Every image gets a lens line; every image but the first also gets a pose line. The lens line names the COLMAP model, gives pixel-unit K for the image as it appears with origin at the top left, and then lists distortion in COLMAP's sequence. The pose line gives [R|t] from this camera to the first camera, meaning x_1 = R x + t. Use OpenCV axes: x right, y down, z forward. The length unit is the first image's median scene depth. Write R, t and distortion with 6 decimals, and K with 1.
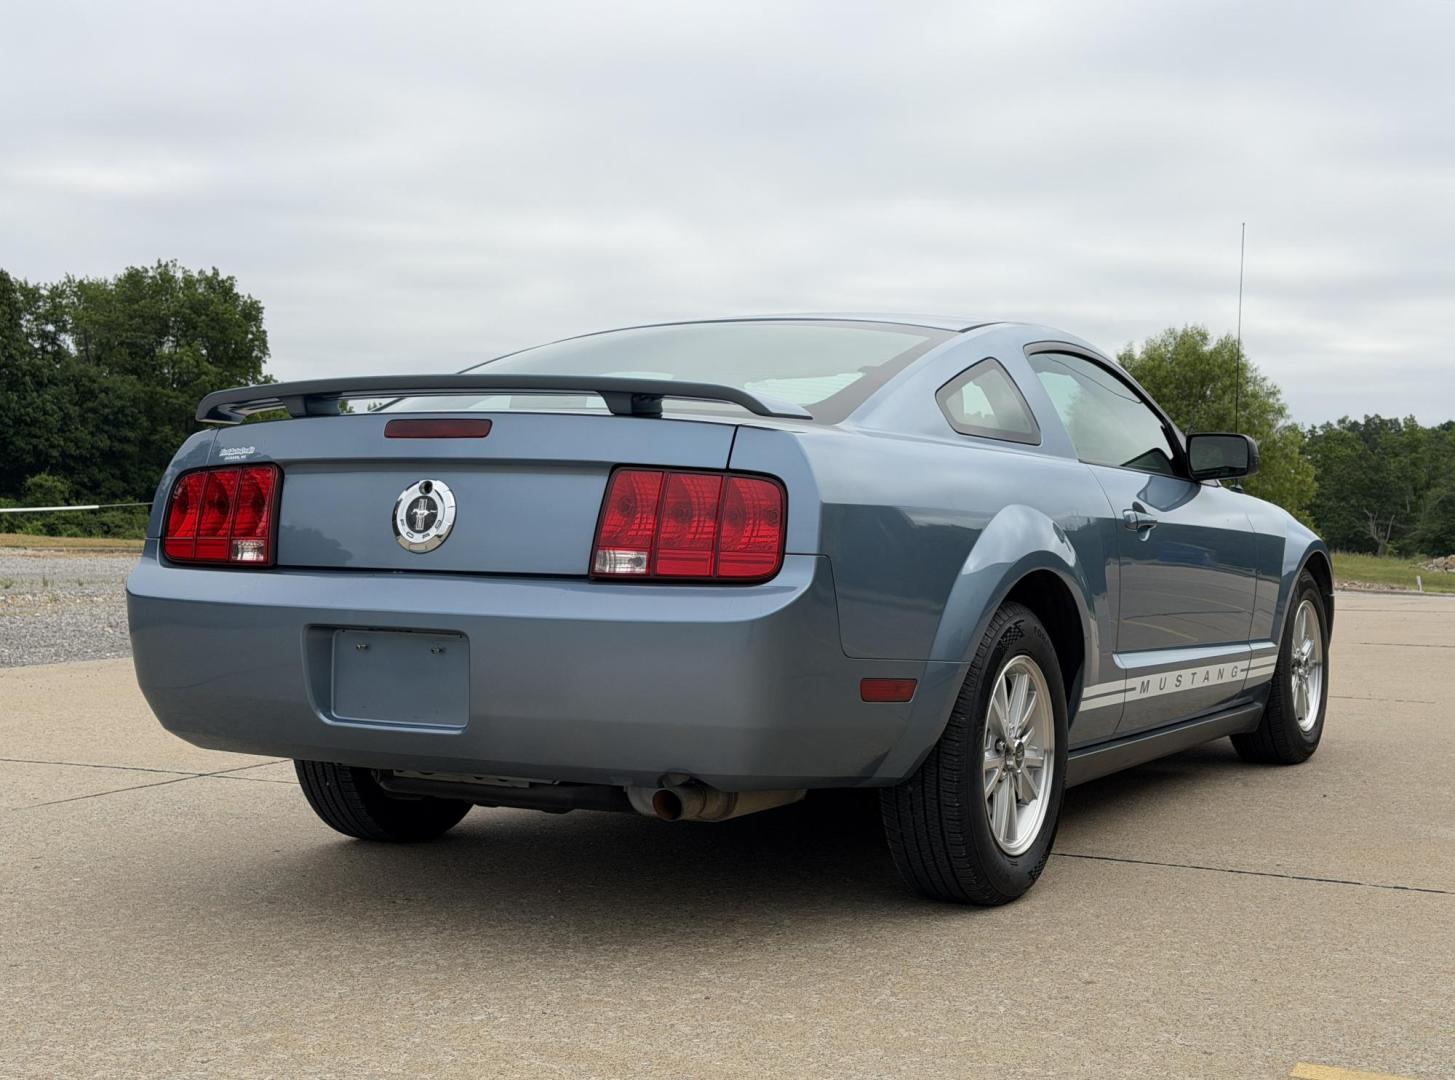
lens RADIAL K [[2042.8, 0, 723.3], [0, 2042.8, 539.9], [0, 0, 1]] dist [0.123912, 0.000000]
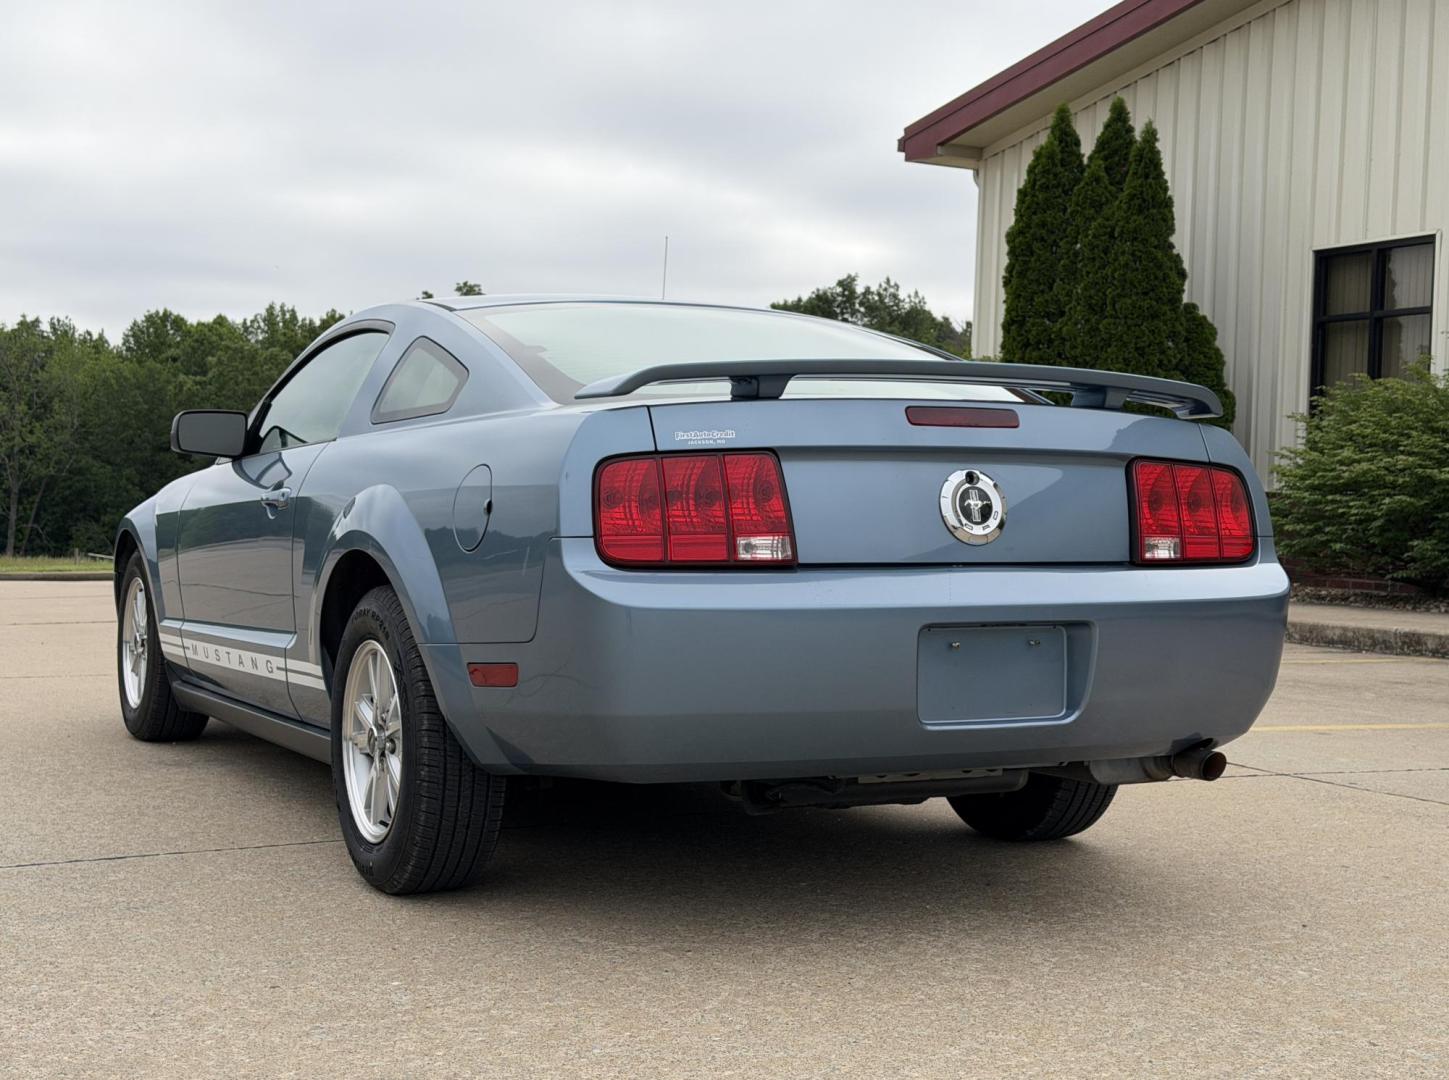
lens RADIAL K [[2034.4, 0, 721.3], [0, 2034.4, 536.9], [0, 0, 1]] dist [0.123912, 0.000000]
pose [[0.568332, -0.022970, 0.822479, -1.013344], [0.012864, 0.999736, 0.019031, -0.017529], [-0.822699, -0.000235, 0.568478, 0.548188]]
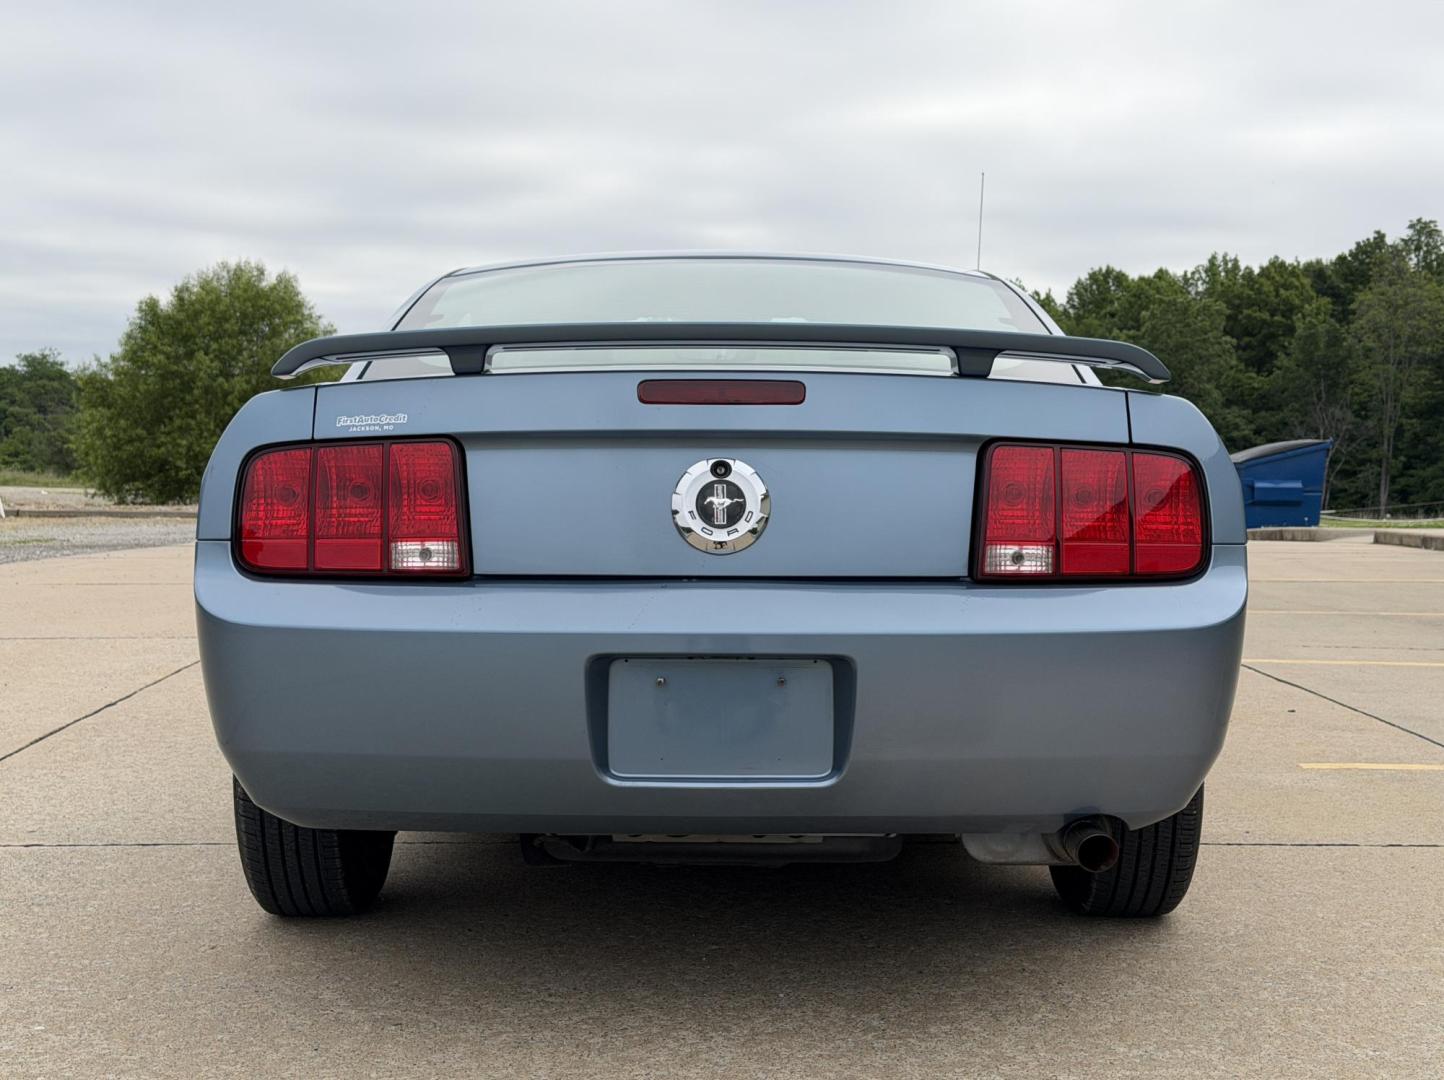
lens RADIAL K [[2027.4, 0, 693.0], [0, 2027.4, 536.9], [0, 0, 1]] dist [0.123912, 0.000000]
pose [[0.876461, -0.030761, 0.480488, -0.522946], [0.015657, 0.999250, 0.035412, -0.027275], [-0.481217, -0.023514, 0.876286, 0.336577]]
